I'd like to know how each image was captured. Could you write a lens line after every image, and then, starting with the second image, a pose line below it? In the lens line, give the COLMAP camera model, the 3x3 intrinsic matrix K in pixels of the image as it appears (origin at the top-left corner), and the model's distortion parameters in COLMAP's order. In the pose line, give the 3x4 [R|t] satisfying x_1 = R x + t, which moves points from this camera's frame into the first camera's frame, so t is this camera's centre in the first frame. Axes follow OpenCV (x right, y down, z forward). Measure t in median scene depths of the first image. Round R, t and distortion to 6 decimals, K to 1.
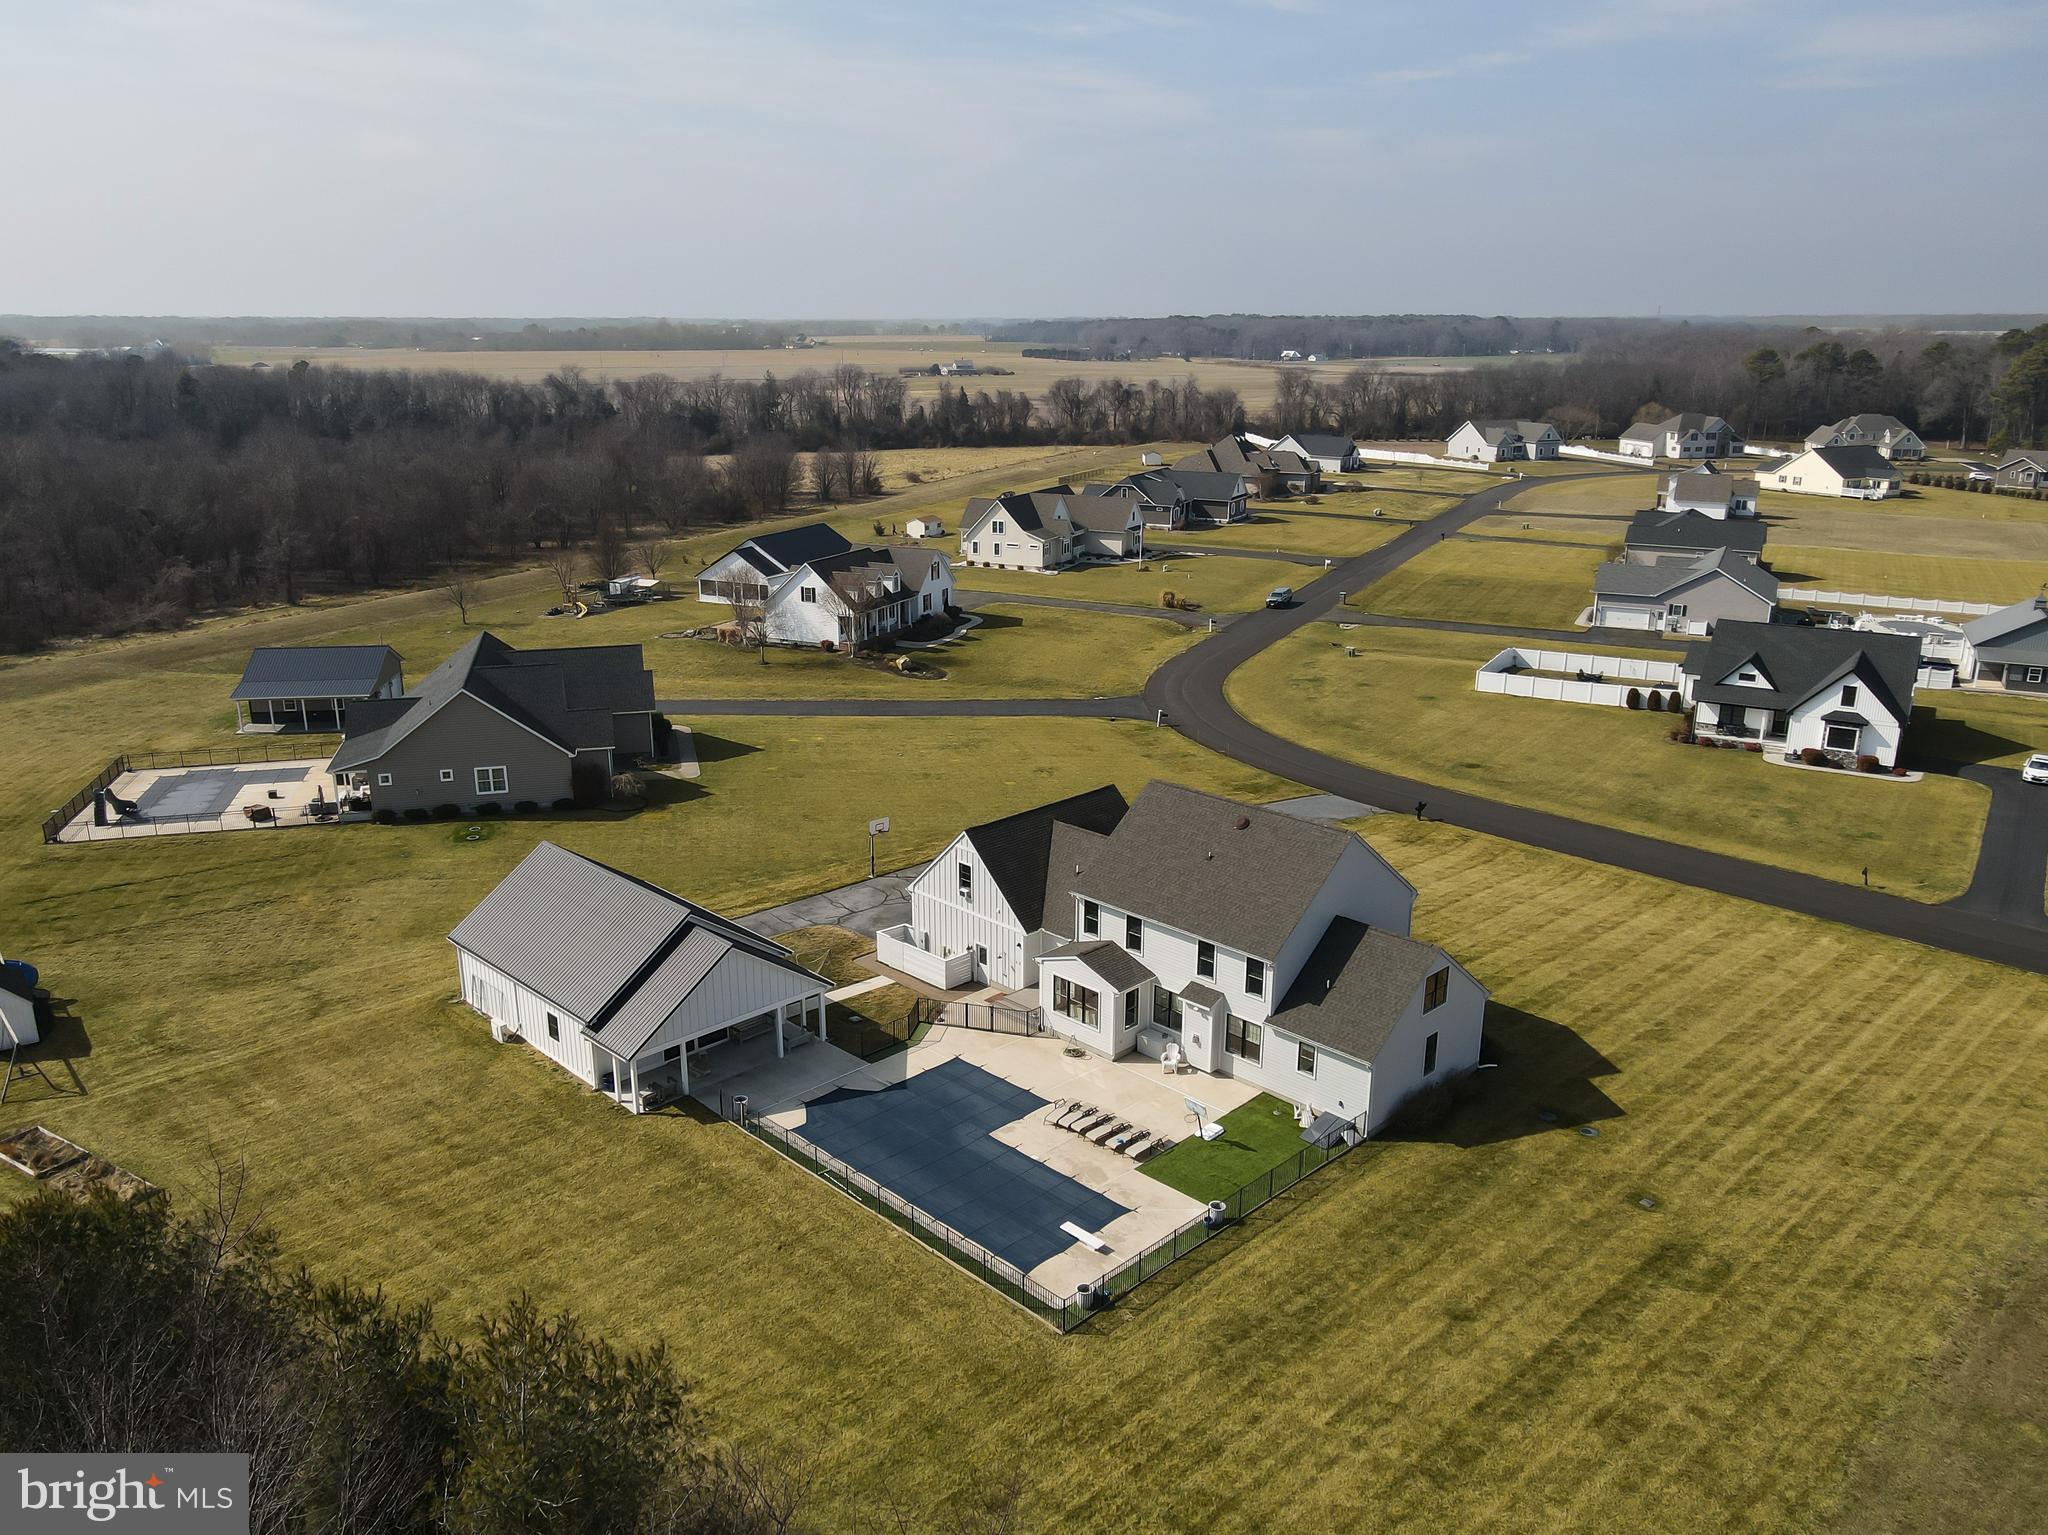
lens RADIAL K [[1554.3, 0, 1024.0], [0, 1554.3, 767.5], [0, 0, 1]] dist [-0.035346, 0.114384]
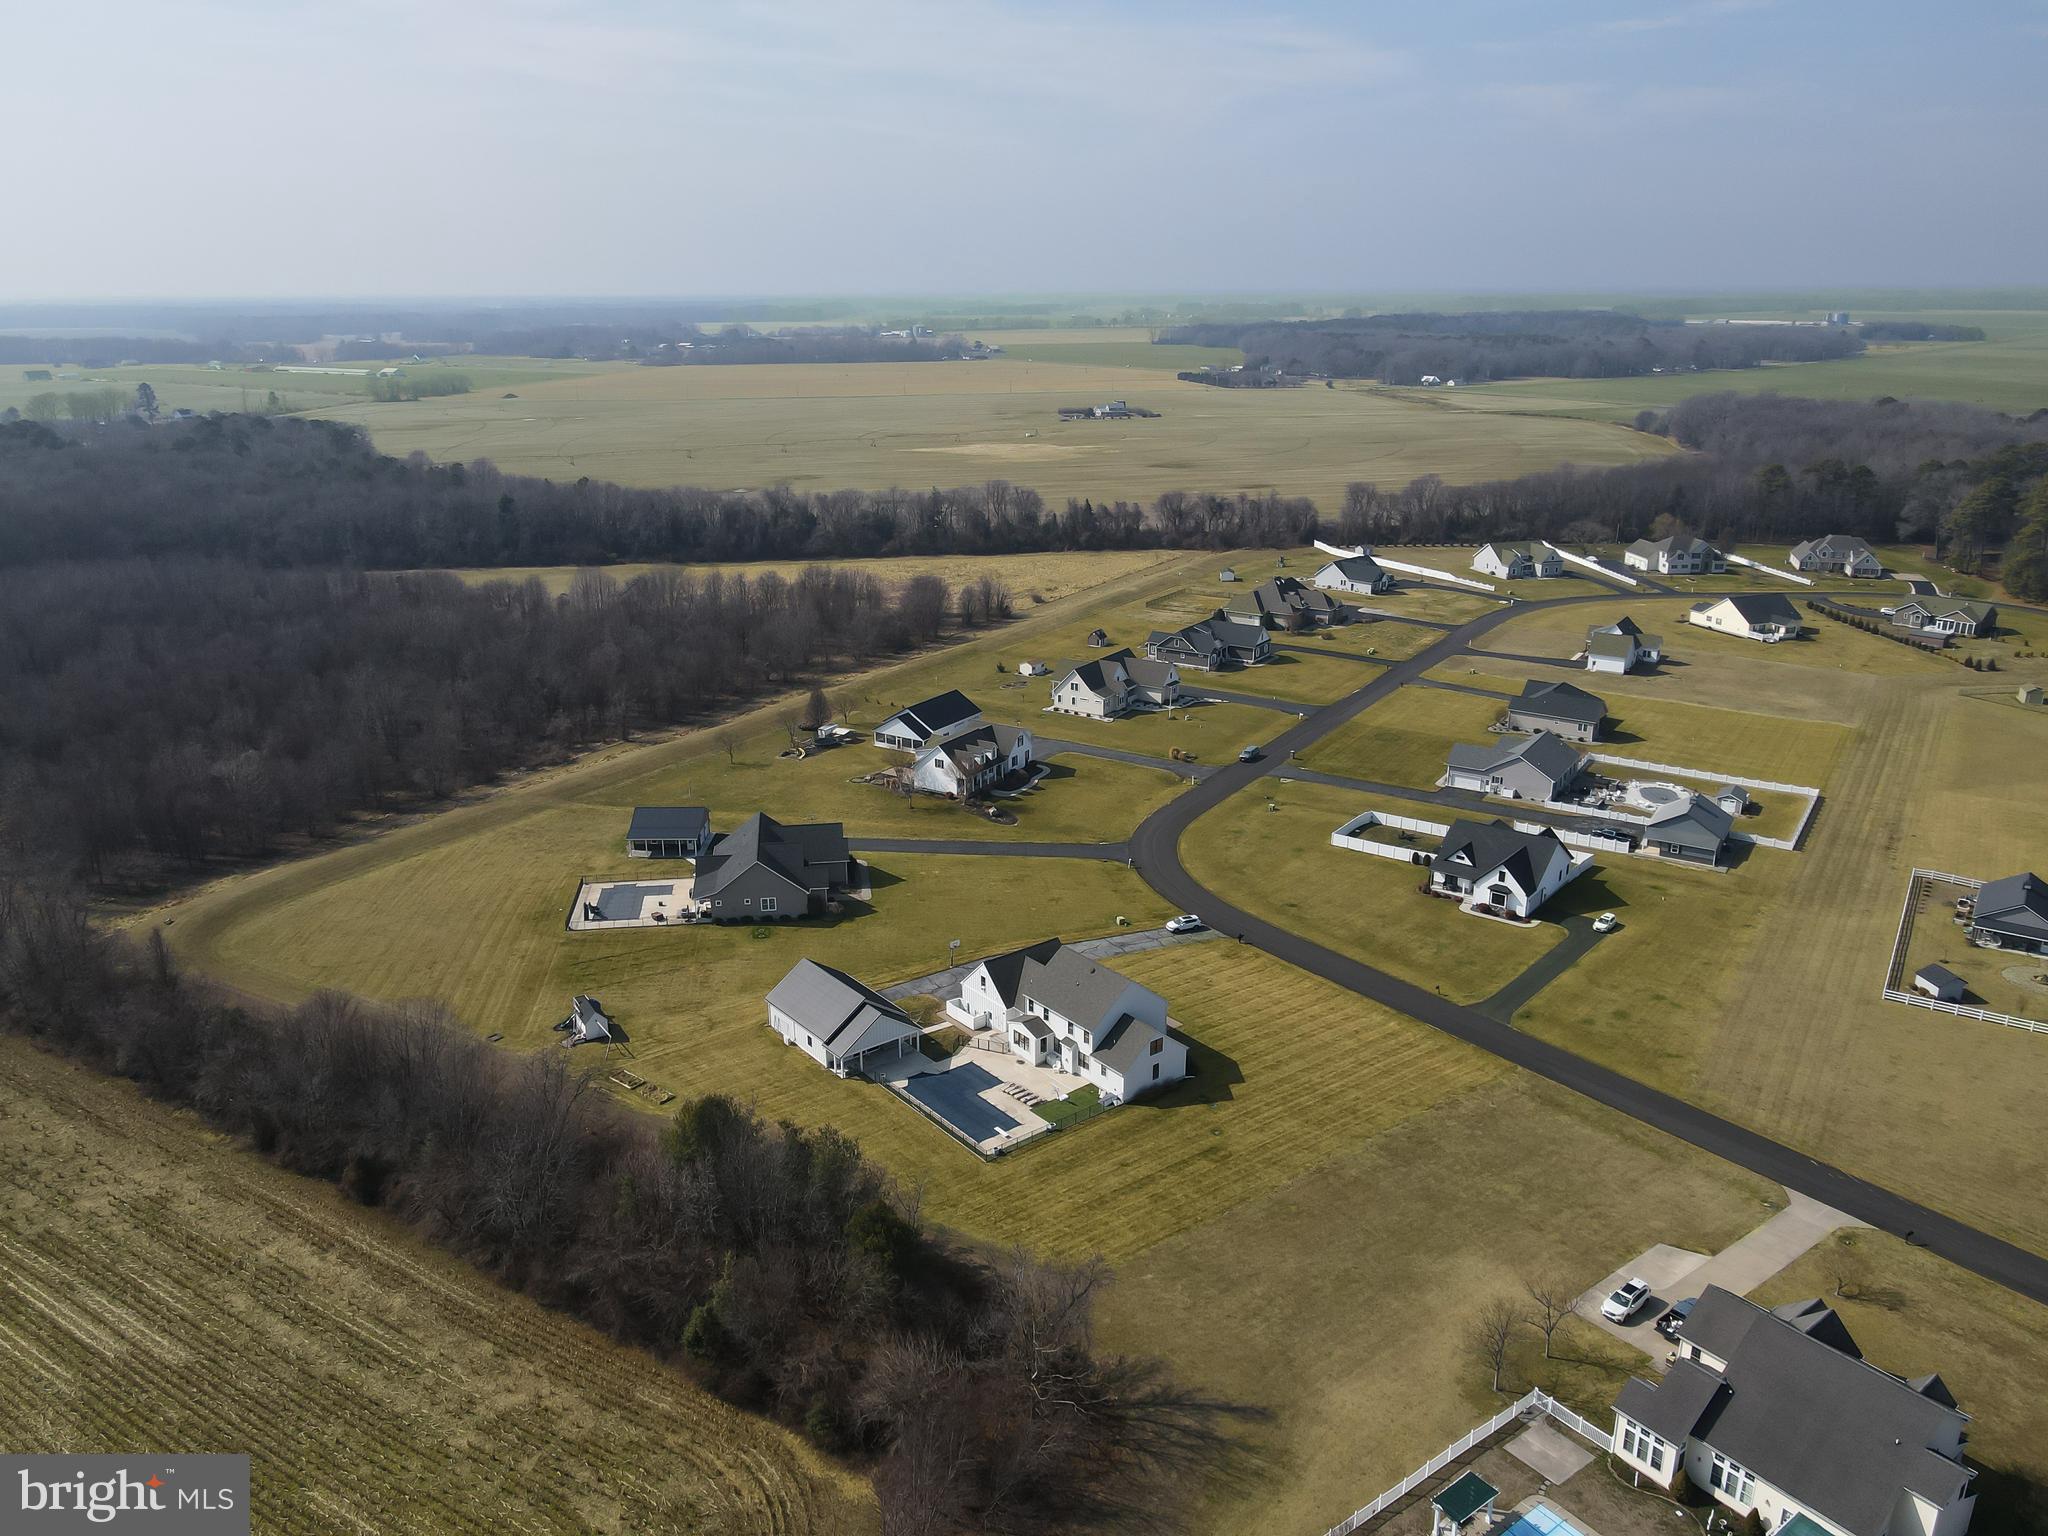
lens RADIAL K [[1554.3, 0, 1024.0], [0, 1554.3, 768.0], [0, 0, 1]] dist [-0.035346, 0.114384]
pose [[0.993507, 0.032201, -0.109123, 0.196334], [-0.029117, 0.999134, 0.029734, -0.235878], [0.109986, -0.026363, 0.993583, -0.948026]]
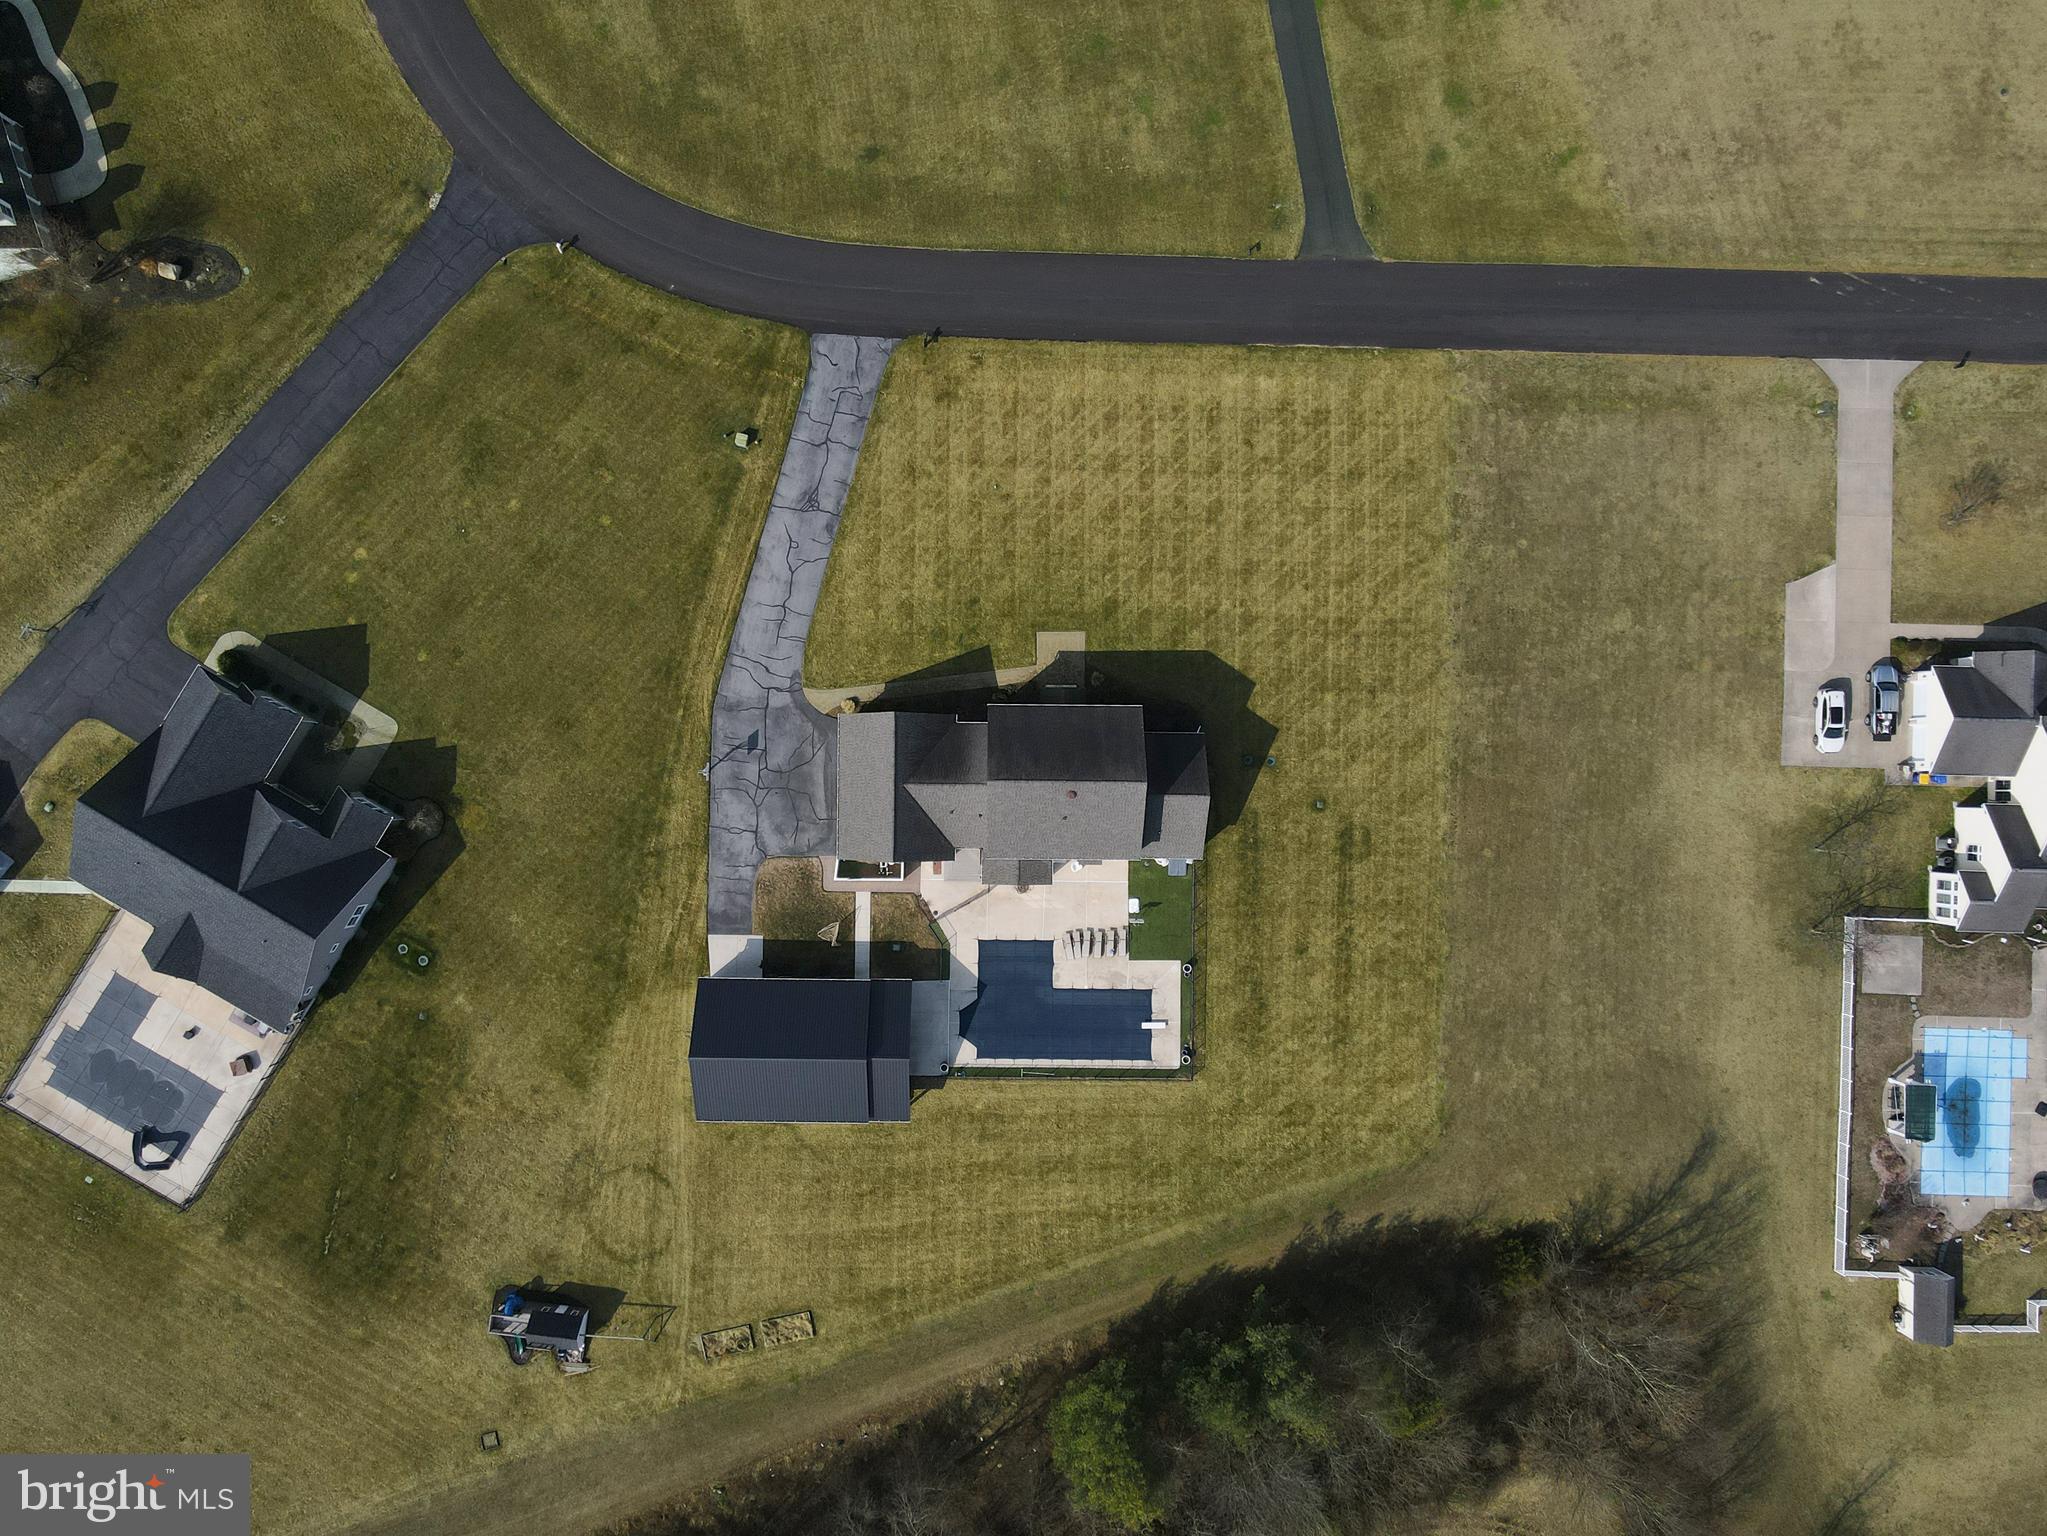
lens RADIAL K [[1553.5, 0, 1023.5], [0, 1553.5, 768.0], [0, 0, 1]] dist [-0.035346, 0.114384]
pose [[0.715950, -0.697743, 0.023866, 0.058293], [0.165797, 0.203132, 0.965012, -1.034214], [-0.678179, -0.686944, 0.261116, 0.436640]]
